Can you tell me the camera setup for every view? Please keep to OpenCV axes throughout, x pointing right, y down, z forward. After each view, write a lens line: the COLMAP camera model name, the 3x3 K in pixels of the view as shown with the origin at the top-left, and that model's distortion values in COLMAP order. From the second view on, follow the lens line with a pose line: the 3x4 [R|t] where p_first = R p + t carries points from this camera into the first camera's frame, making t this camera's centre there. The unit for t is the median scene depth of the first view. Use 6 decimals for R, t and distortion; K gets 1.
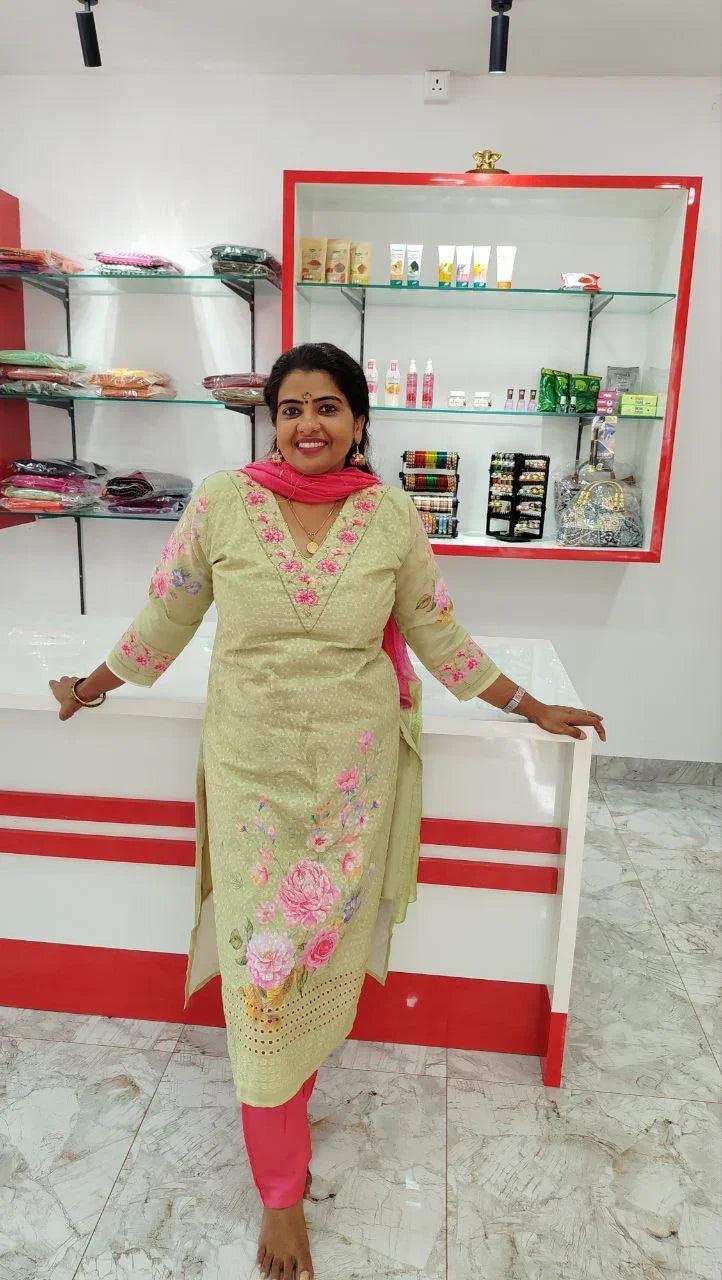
lens RADIAL K [[885.1, 0, 361.0], [0, 885.1, 640.0], [0, 0, 1]] dist [-0.058603, 0.065199]
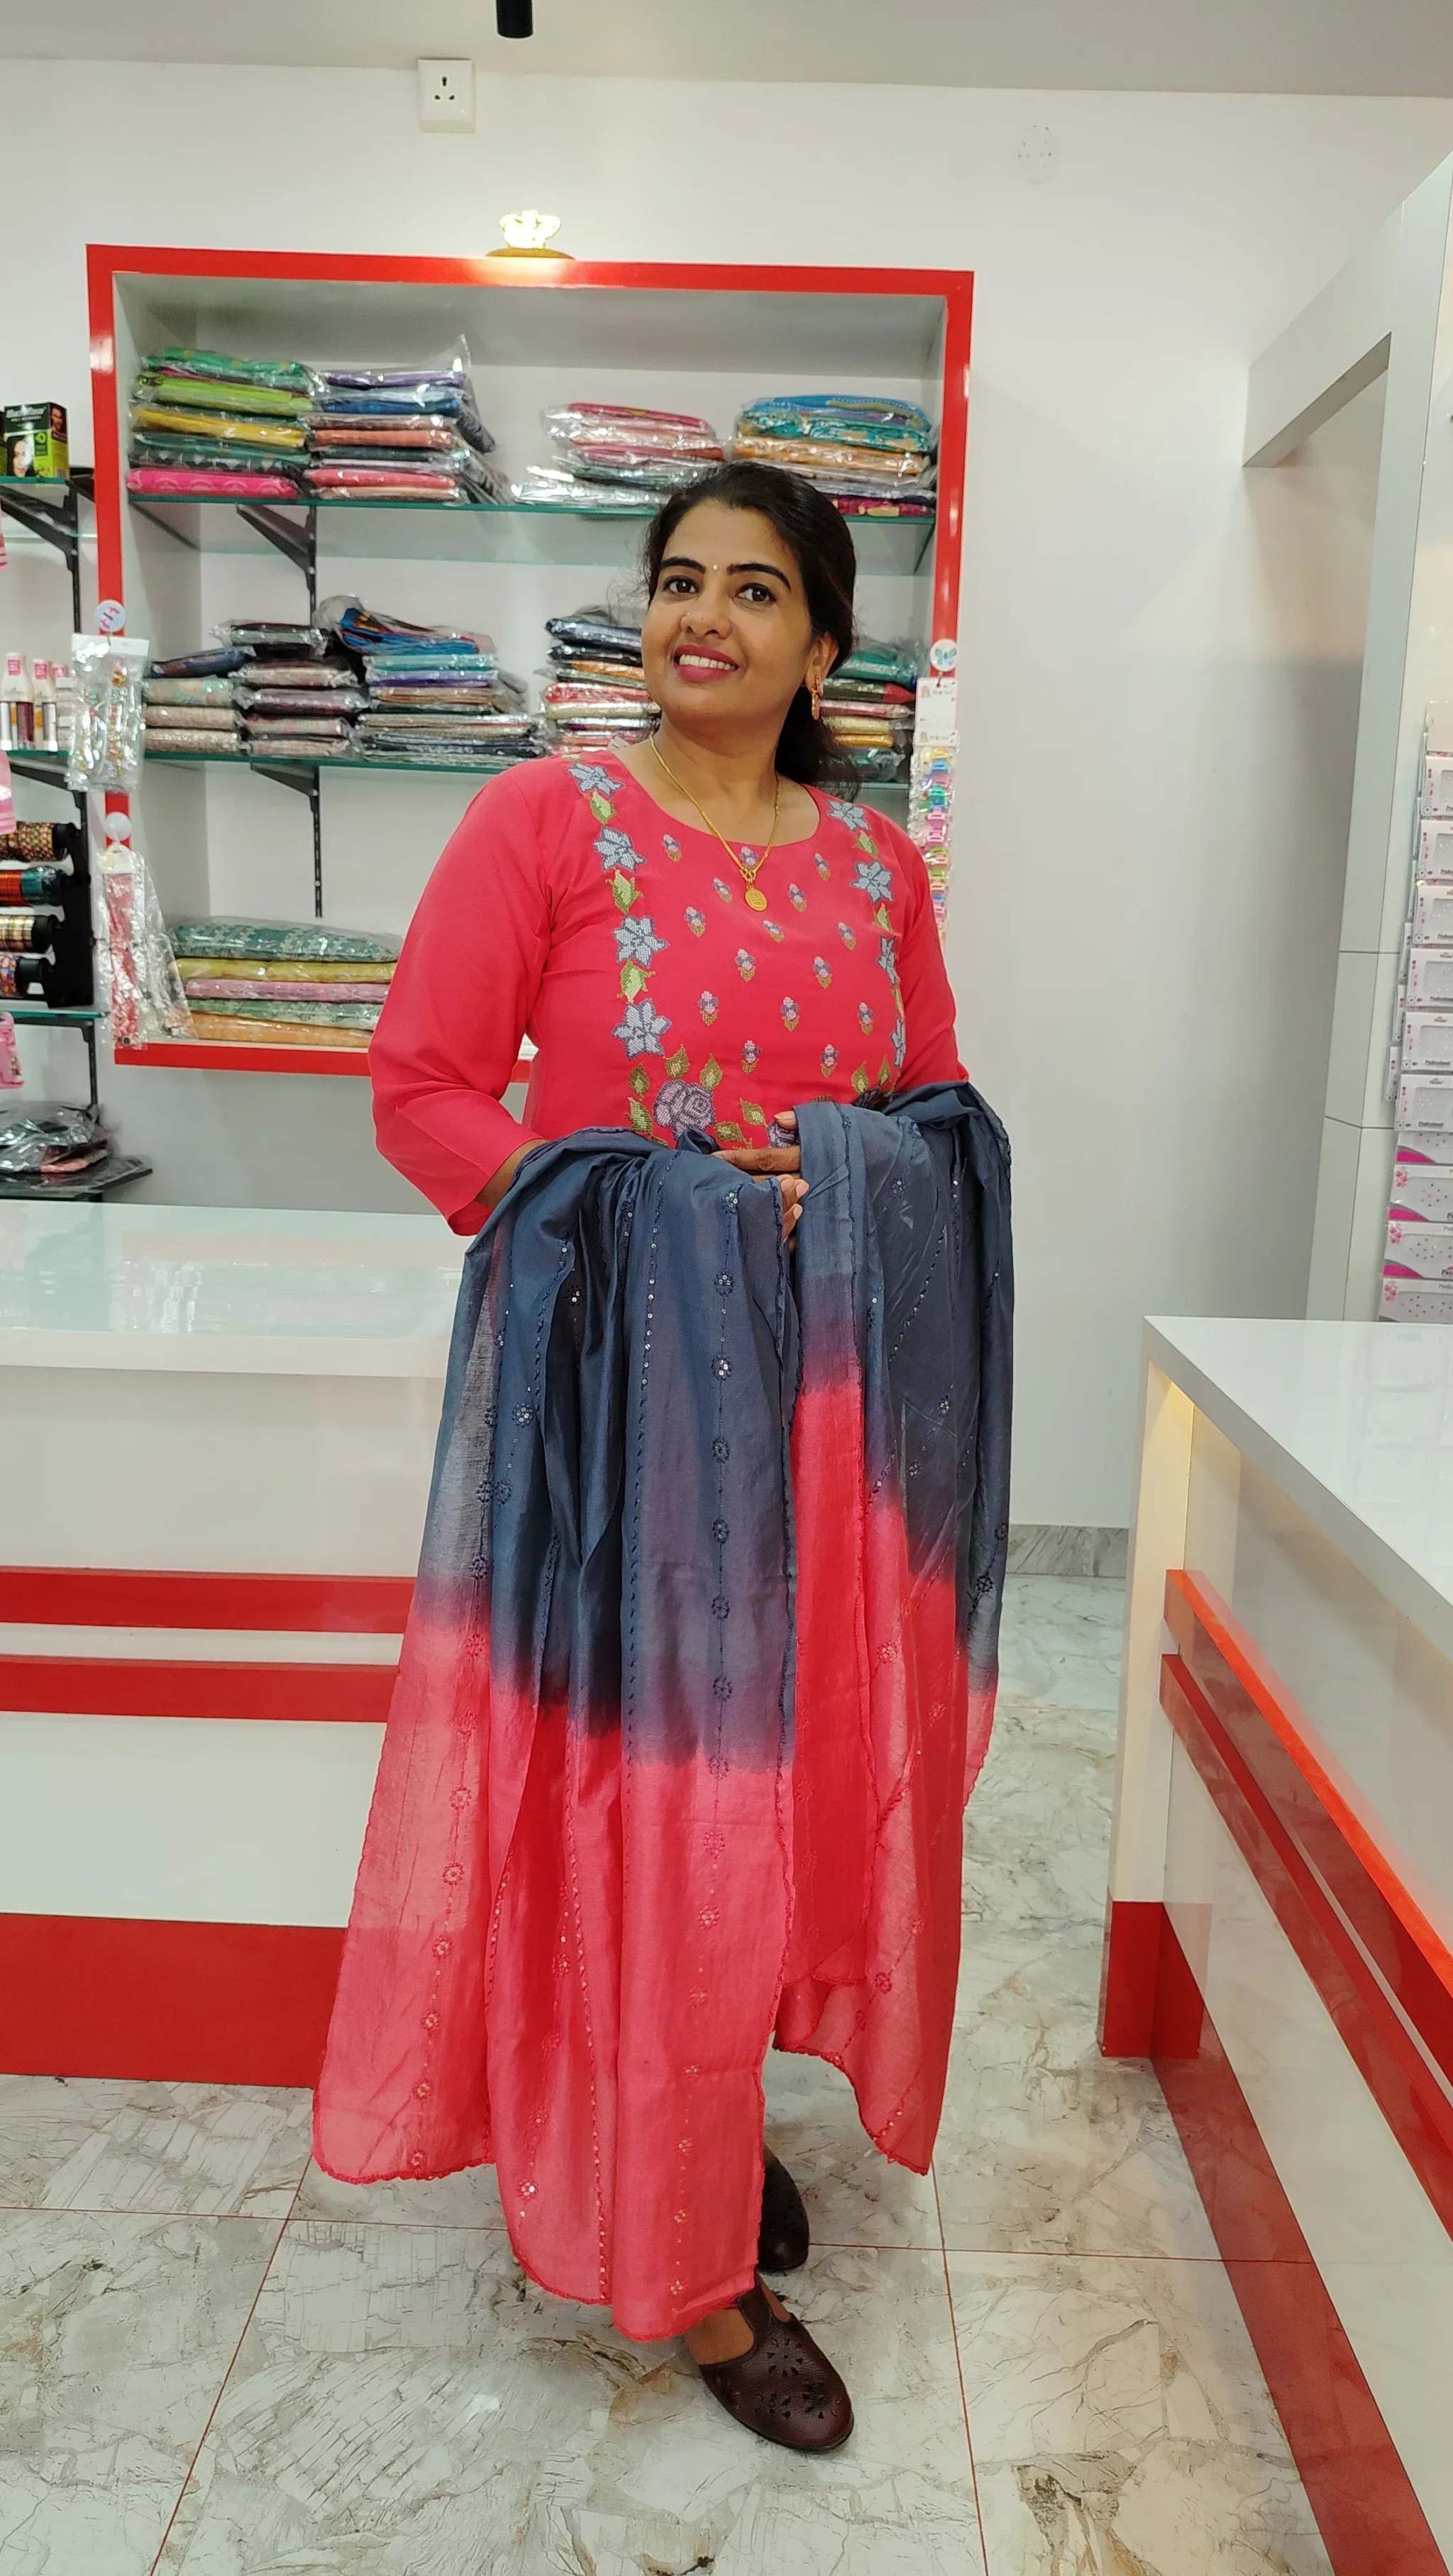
lens RADIAL K [[1781.2, 0, 726.5], [0, 1781.2, 1288.0], [0, 0, 1]] dist [-0.058603, 0.065199]
pose [[0.997434, -0.017131, 0.069518, 0.204966], [0.019822, 0.999073, -0.038210, 0.064709], [-0.068799, 0.039490, 0.996849, 0.086800]]
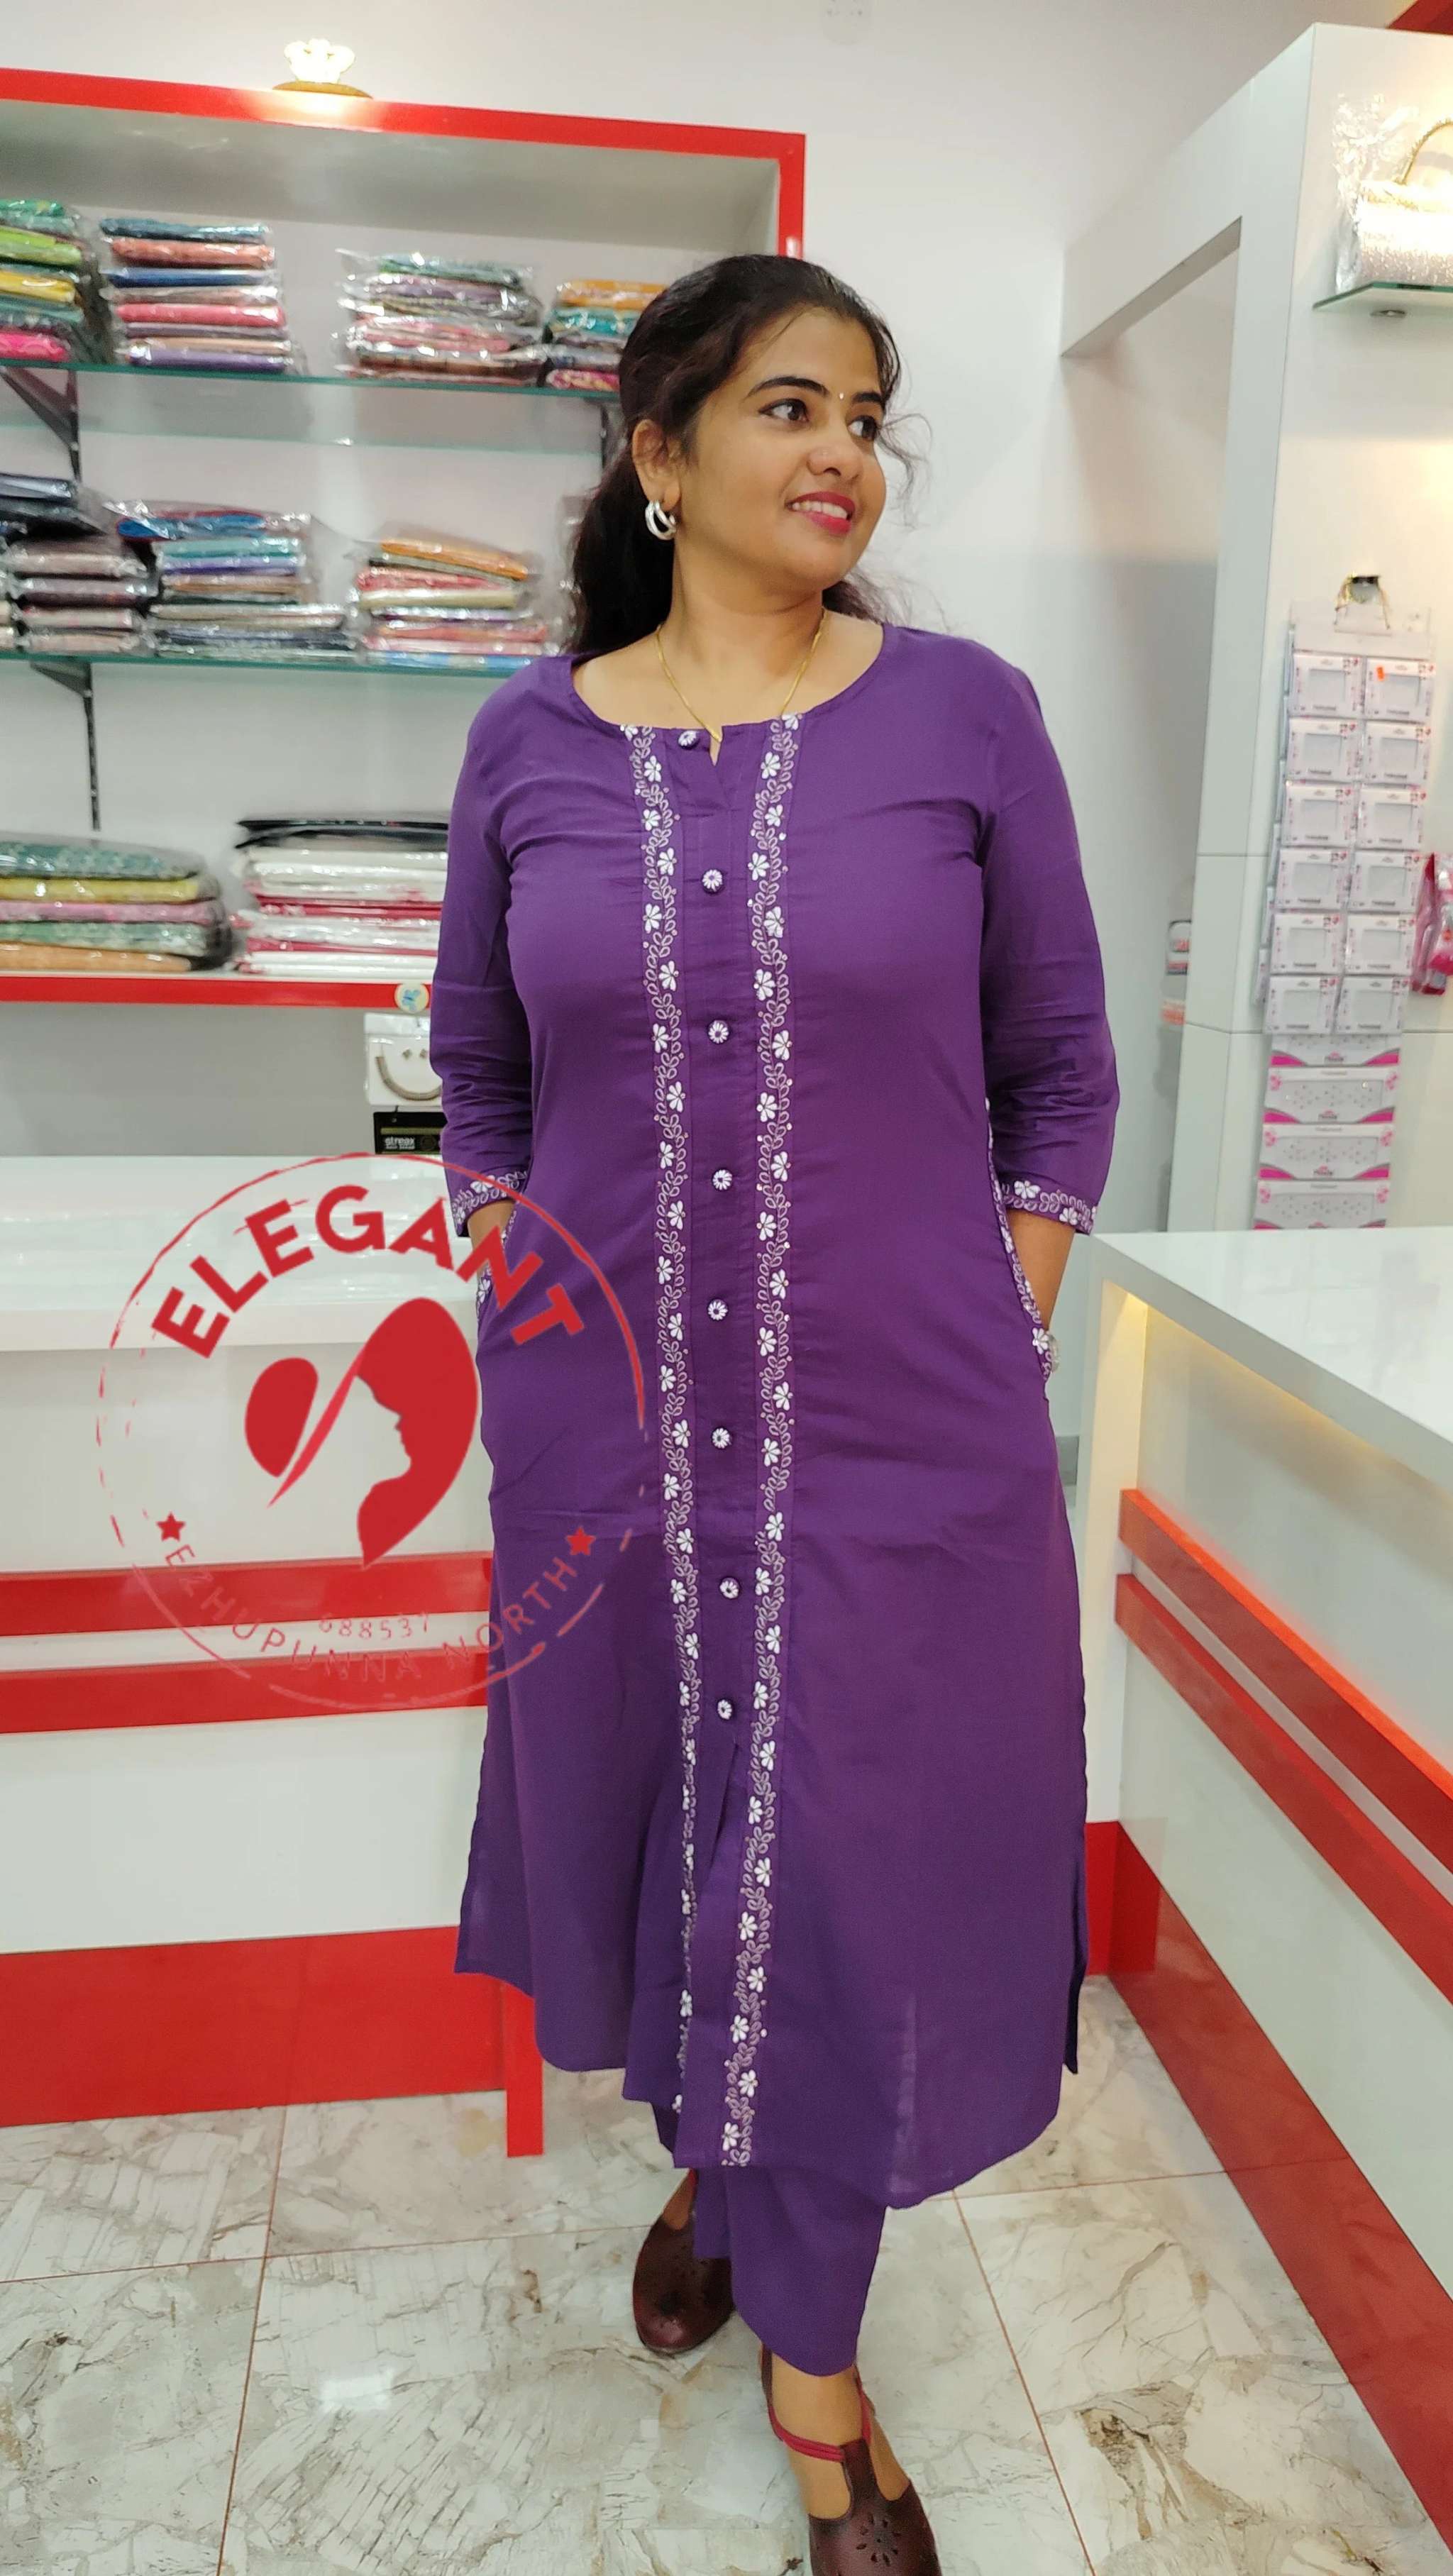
lens RADIAL K [[1797.3, 0, 725.8], [0, 1797.3, 1282.5], [0, 0, 1]] dist [-0.077501, 0.086577]
pose [[0.972020, -0.070100, 0.224195, 0.119882], [0.068757, 0.997538, 0.013803, 0.051081], [-0.224610, 0.001998, 0.974447, 0.139150]]
